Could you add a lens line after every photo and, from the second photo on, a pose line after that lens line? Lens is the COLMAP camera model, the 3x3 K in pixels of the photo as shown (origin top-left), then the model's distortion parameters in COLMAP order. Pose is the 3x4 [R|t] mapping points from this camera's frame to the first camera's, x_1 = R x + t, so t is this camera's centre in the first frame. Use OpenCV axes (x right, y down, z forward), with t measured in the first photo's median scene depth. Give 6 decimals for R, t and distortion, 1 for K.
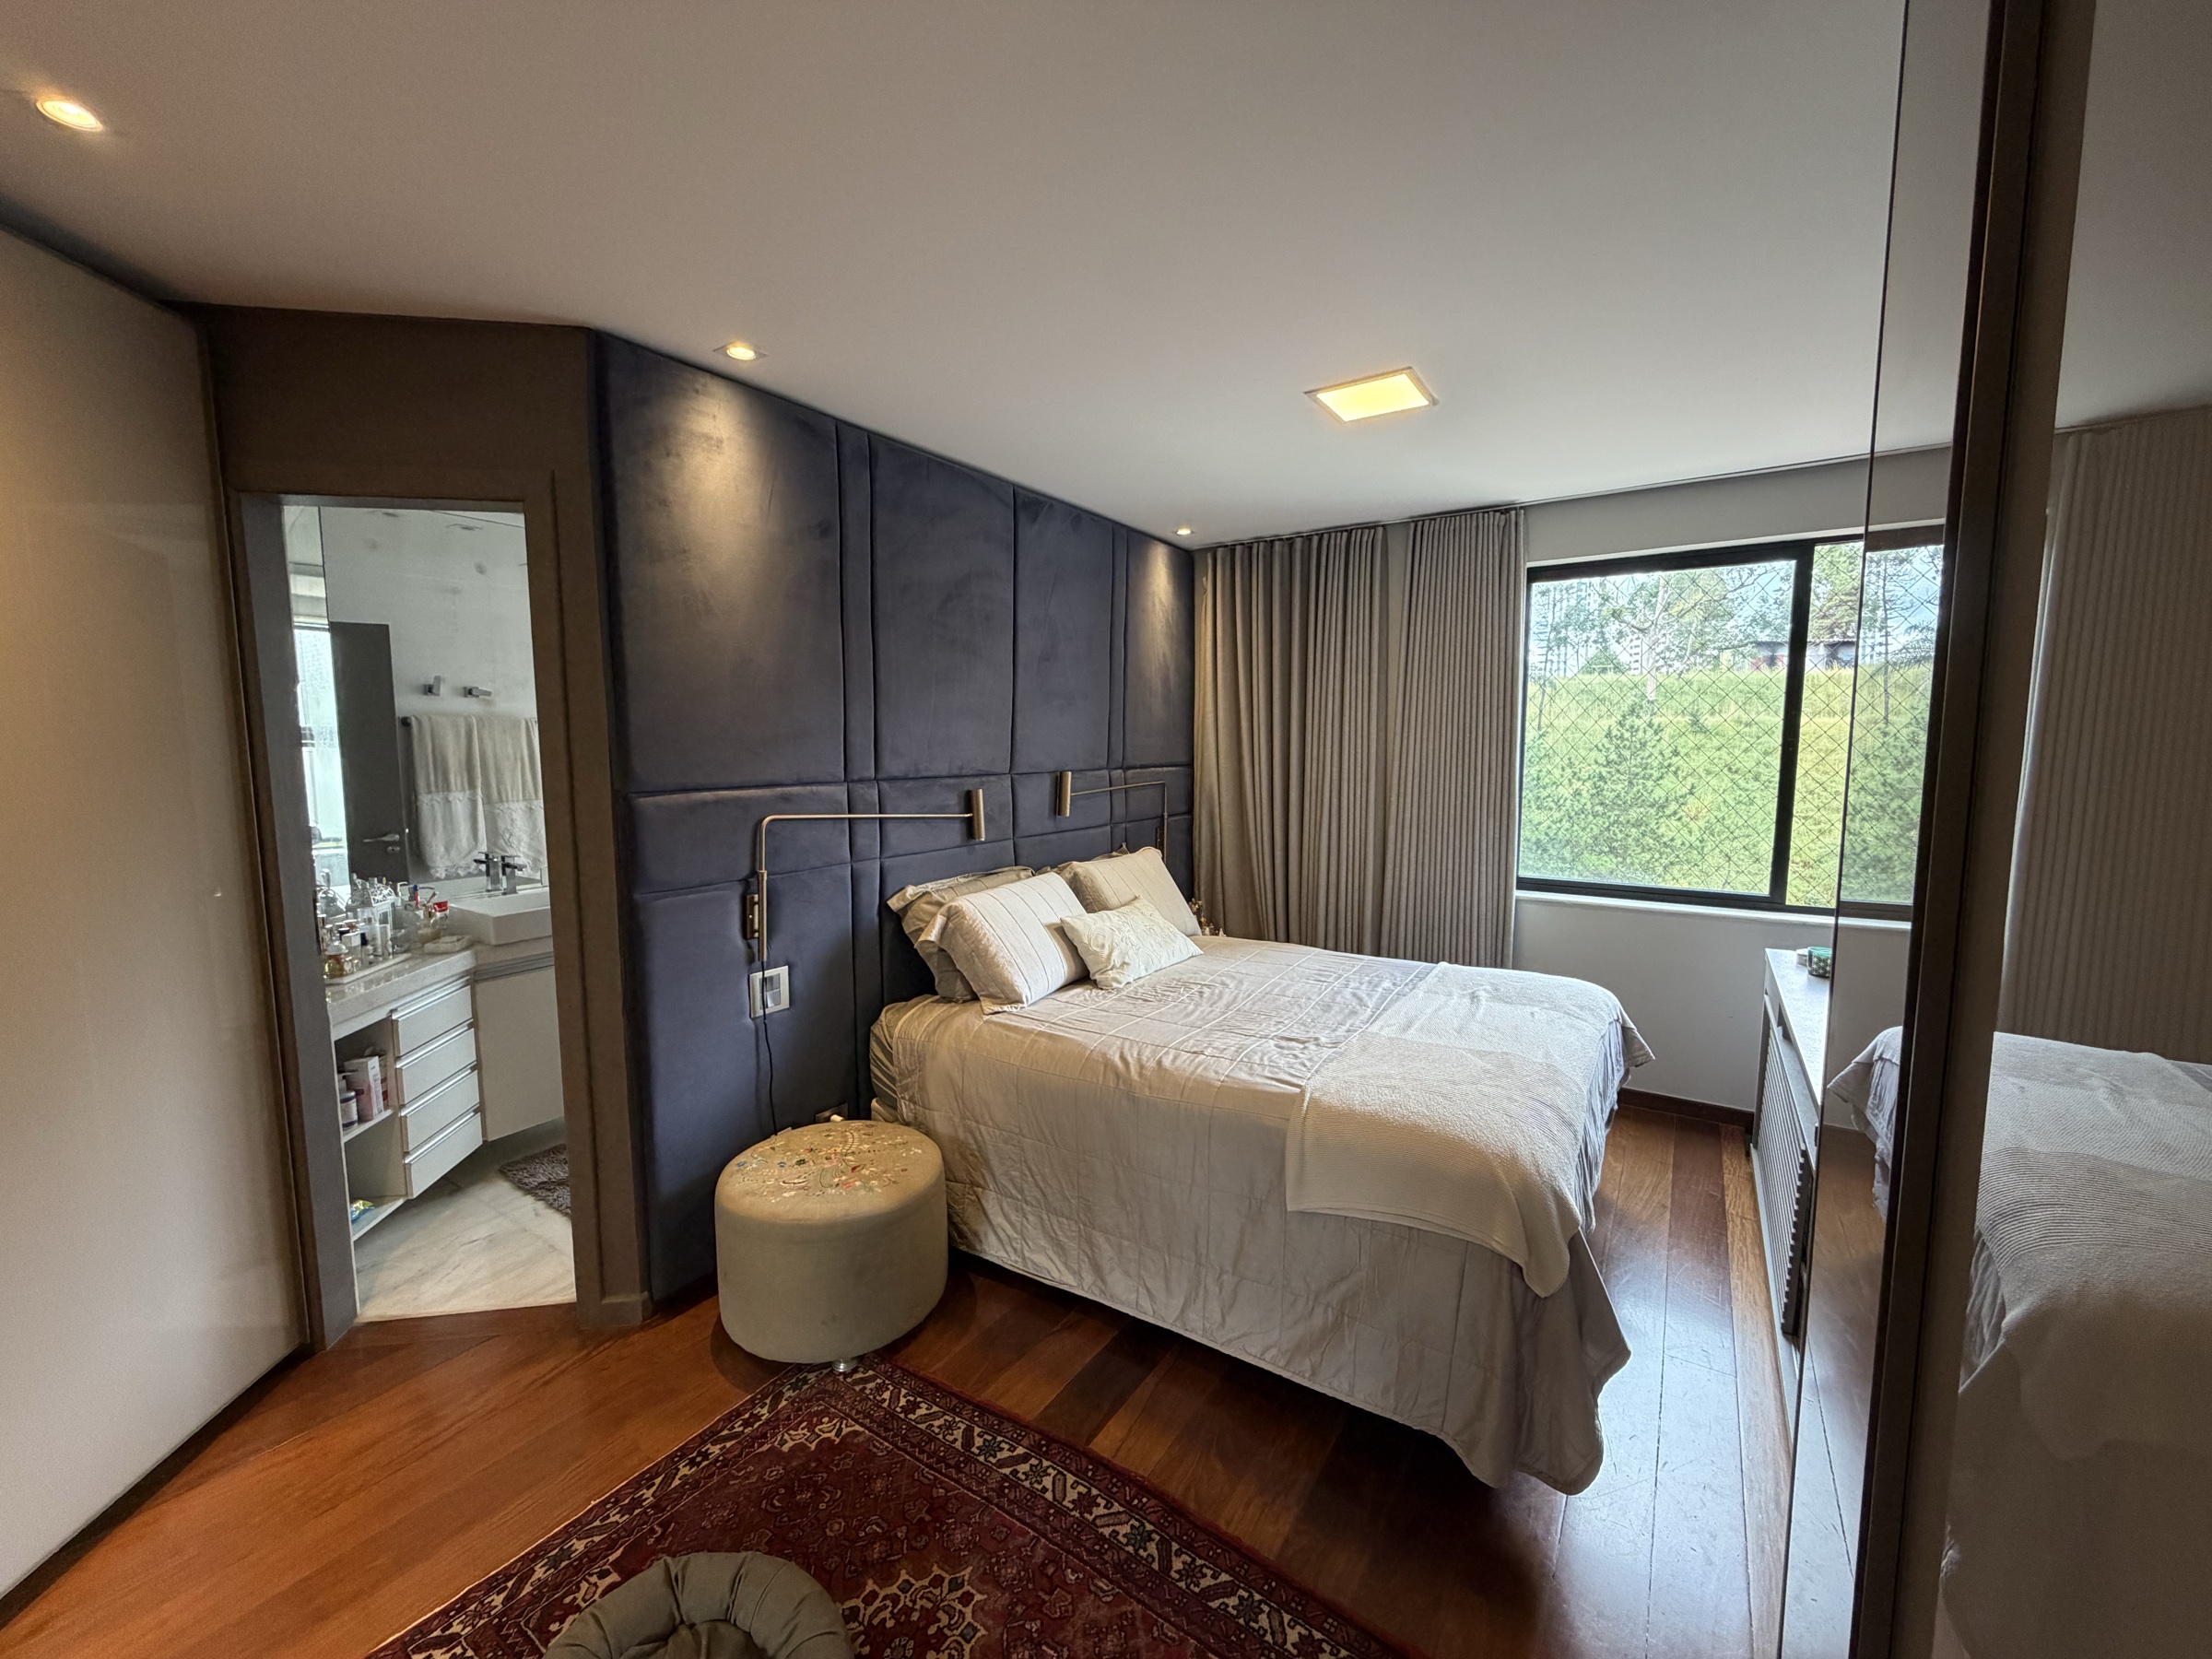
lens RADIAL K [[885.0, 0, 1113.7], [0, 885.0, 831.1], [0, 0, 1]] dist [-0.000838, 0.000014]
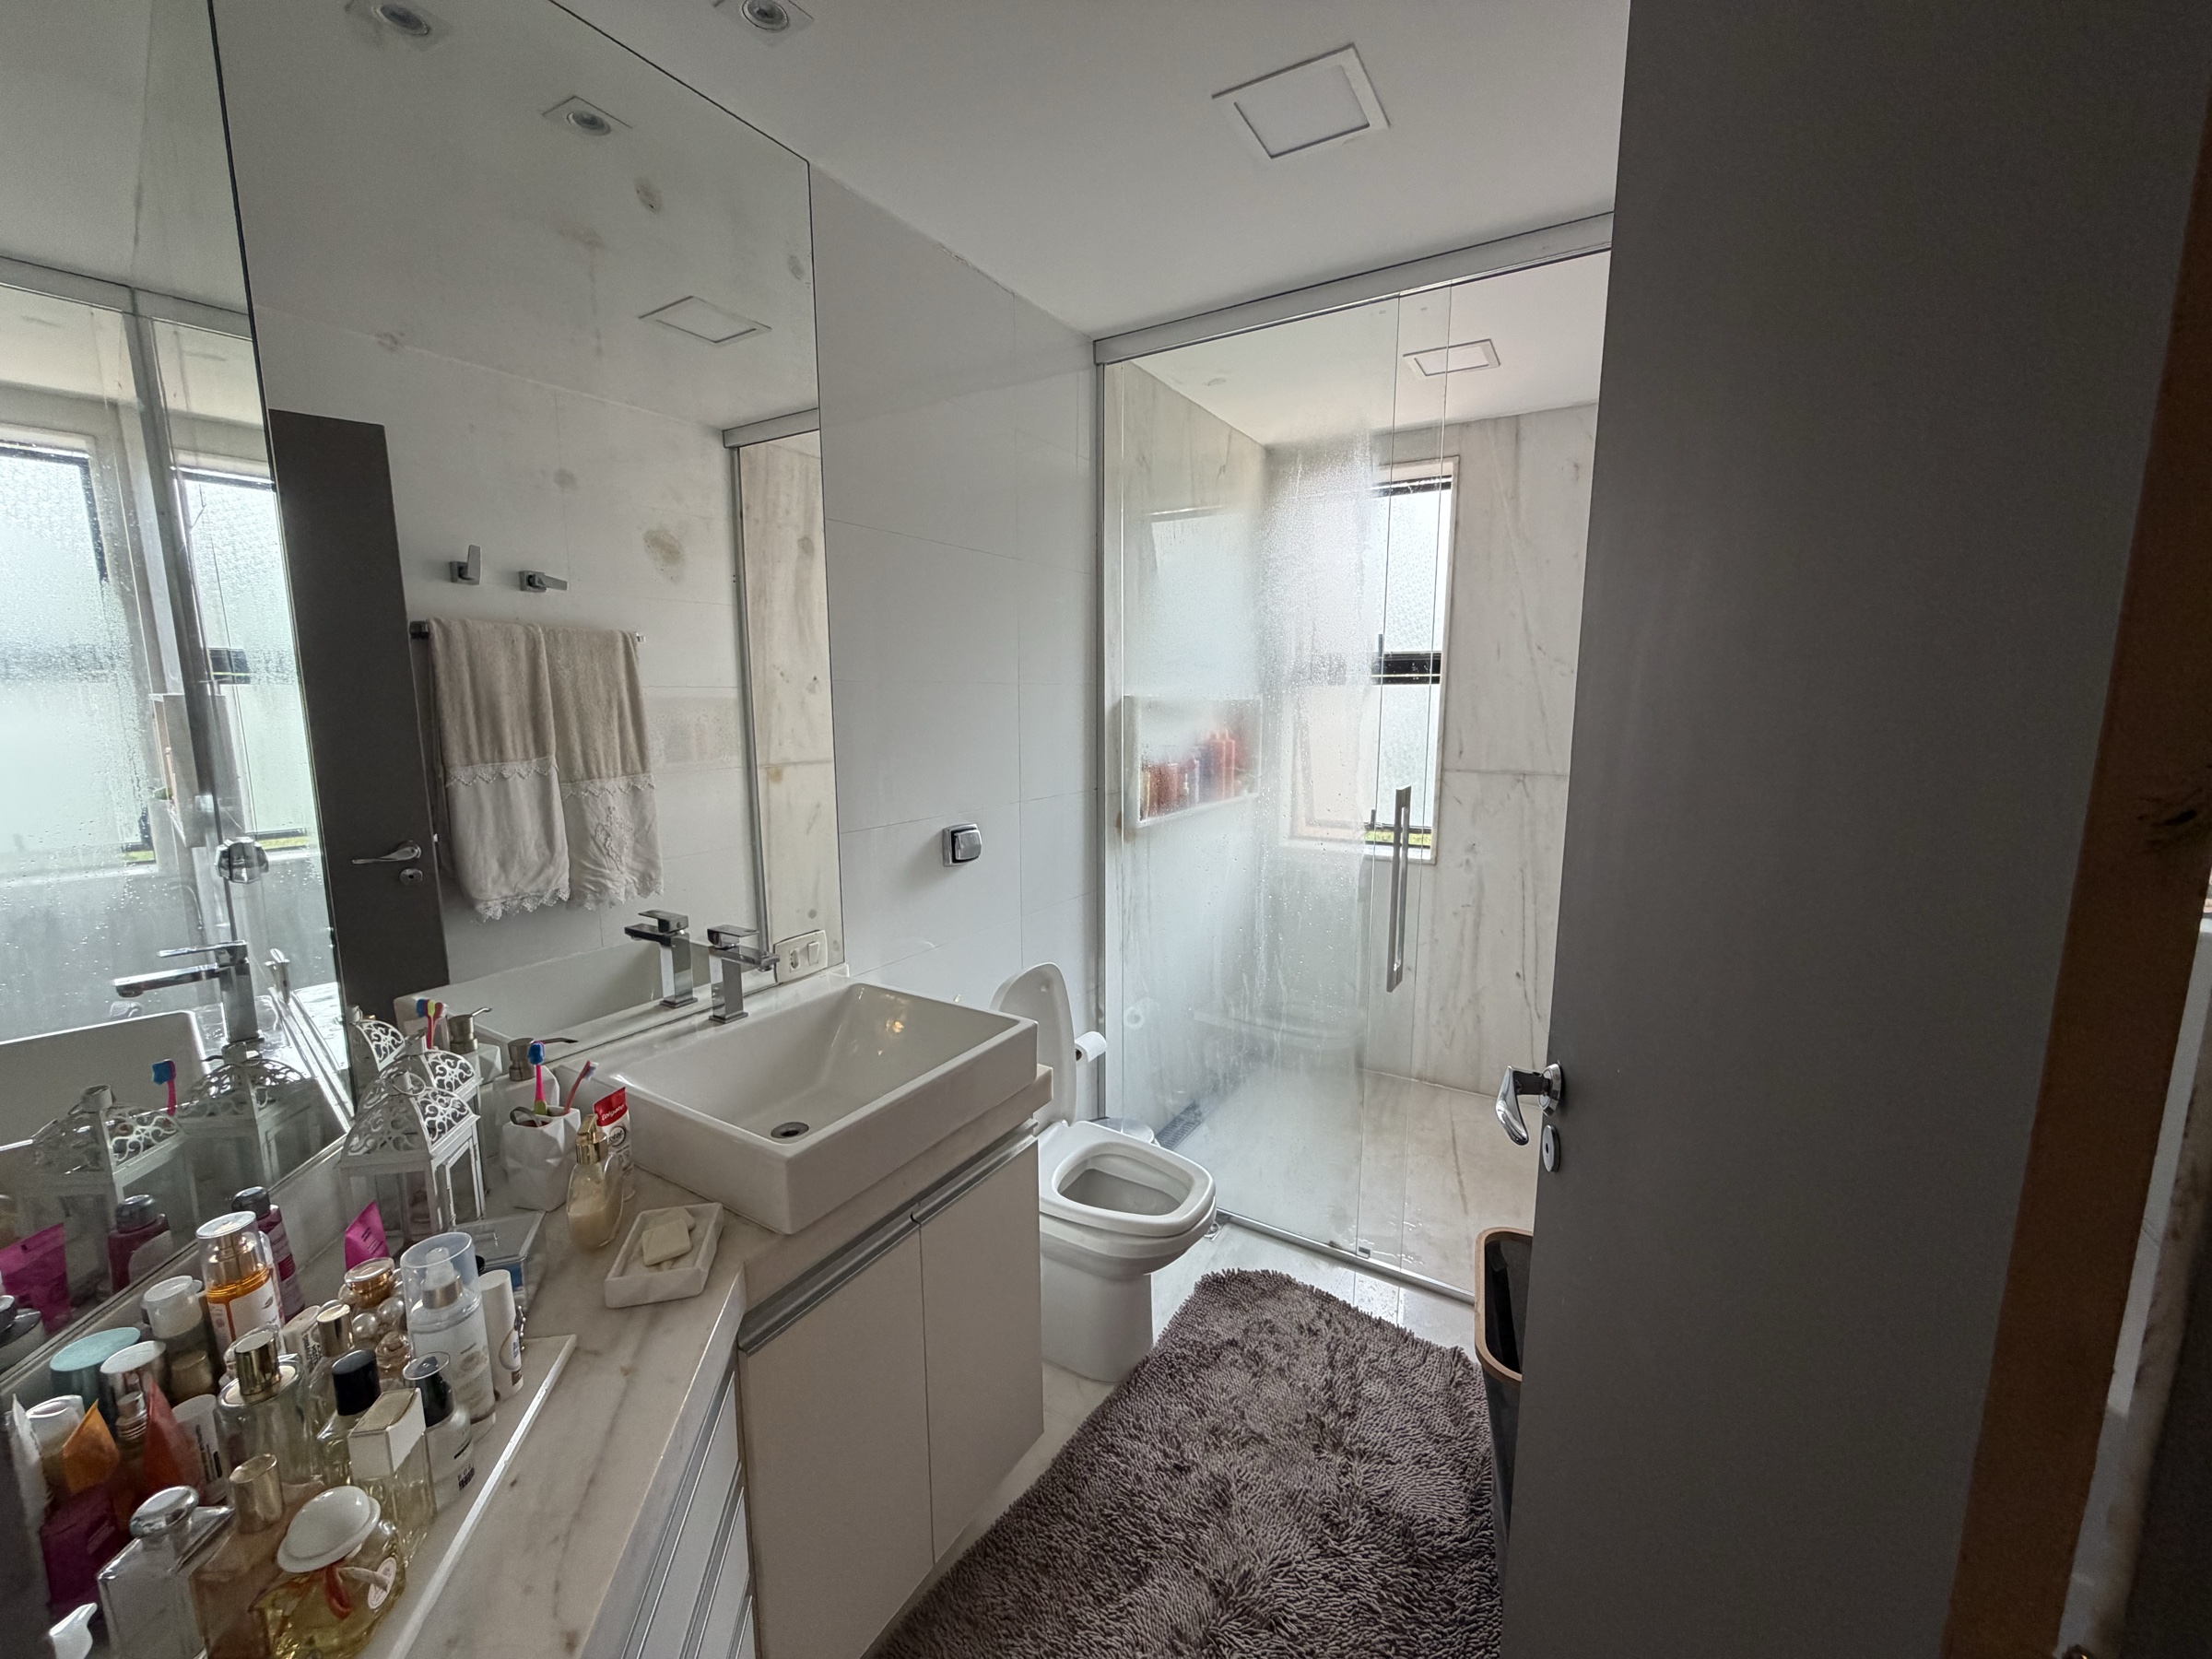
lens RADIAL K [[885.0, 0, 1098.1], [0, 885.0, 825.1], [0, 0, 1]] dist [-0.000838, 0.000014]
pose [[0.999883, -0.003258, 0.014925, -0.388644], [0.002486, 0.998672, 0.051466, -0.032384], [-0.015073, -0.051423, 0.998563, 0.442012]]
